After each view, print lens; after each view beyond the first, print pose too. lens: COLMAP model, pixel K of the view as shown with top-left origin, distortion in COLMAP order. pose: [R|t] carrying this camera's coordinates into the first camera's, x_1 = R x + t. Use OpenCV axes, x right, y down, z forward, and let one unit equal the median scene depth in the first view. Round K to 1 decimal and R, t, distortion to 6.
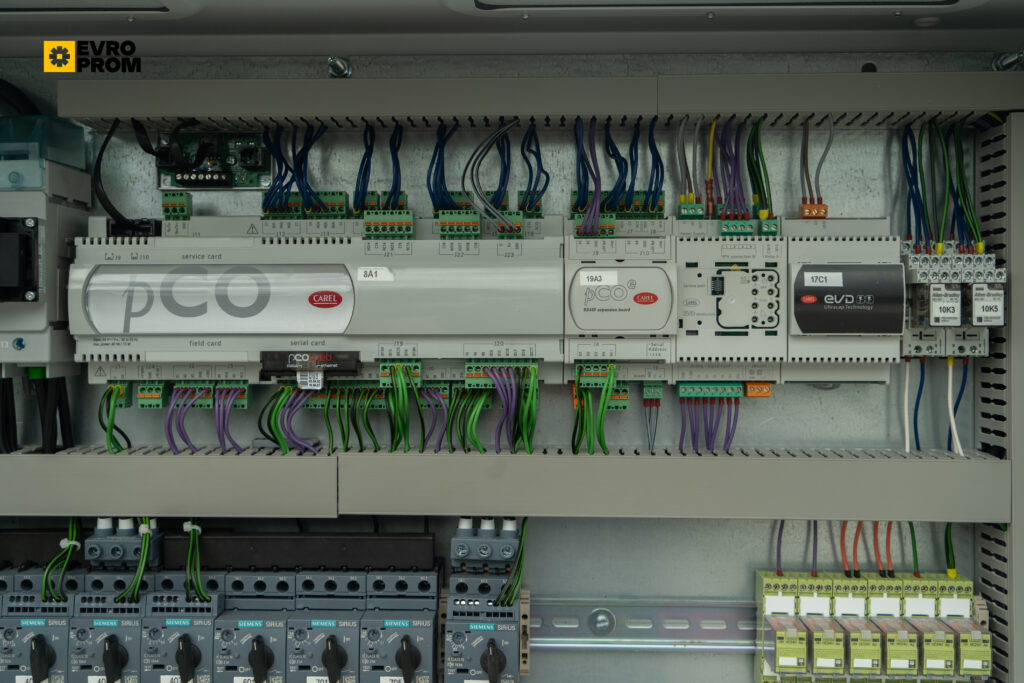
lens RADIAL K [[1128.4, 0, 512.0], [0, 1128.4, 341.5], [0, 0, 1]] dist [-0.005629, -0.004213]
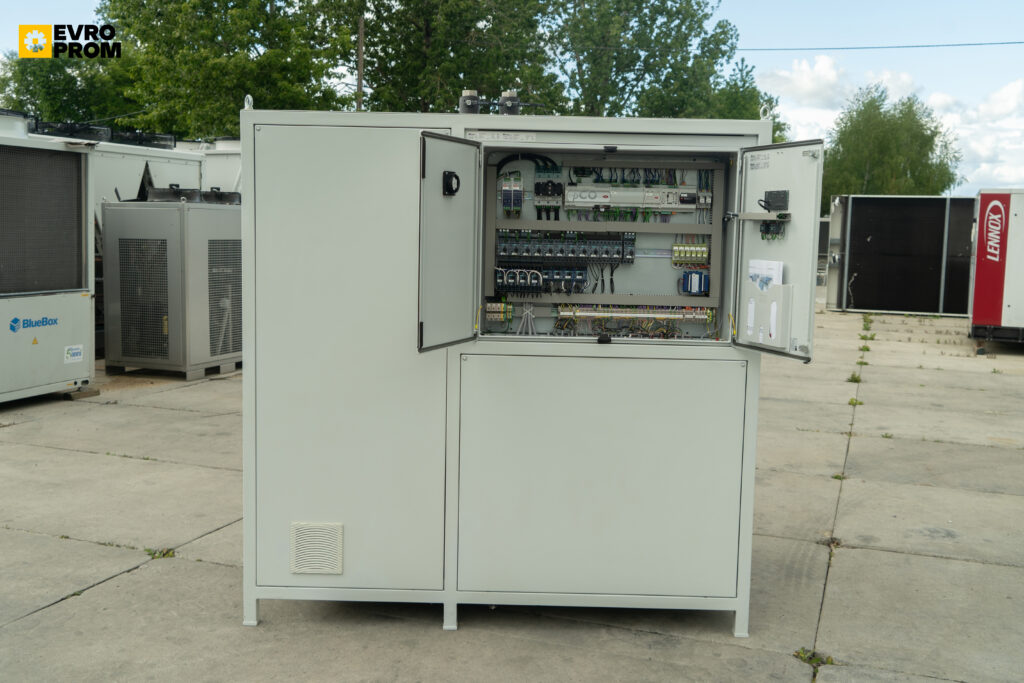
lens RADIAL K [[1011.2, 0, 512.0], [0, 1011.2, 341.5], [0, 0, 1]] dist [0.005866, 0.002417]
pose [[0.998664, 0.014582, 0.049572, -0.937608], [-0.020536, 0.992341, 0.121813, 0.085804], [-0.047416, -0.122668, 0.991314, -4.573990]]
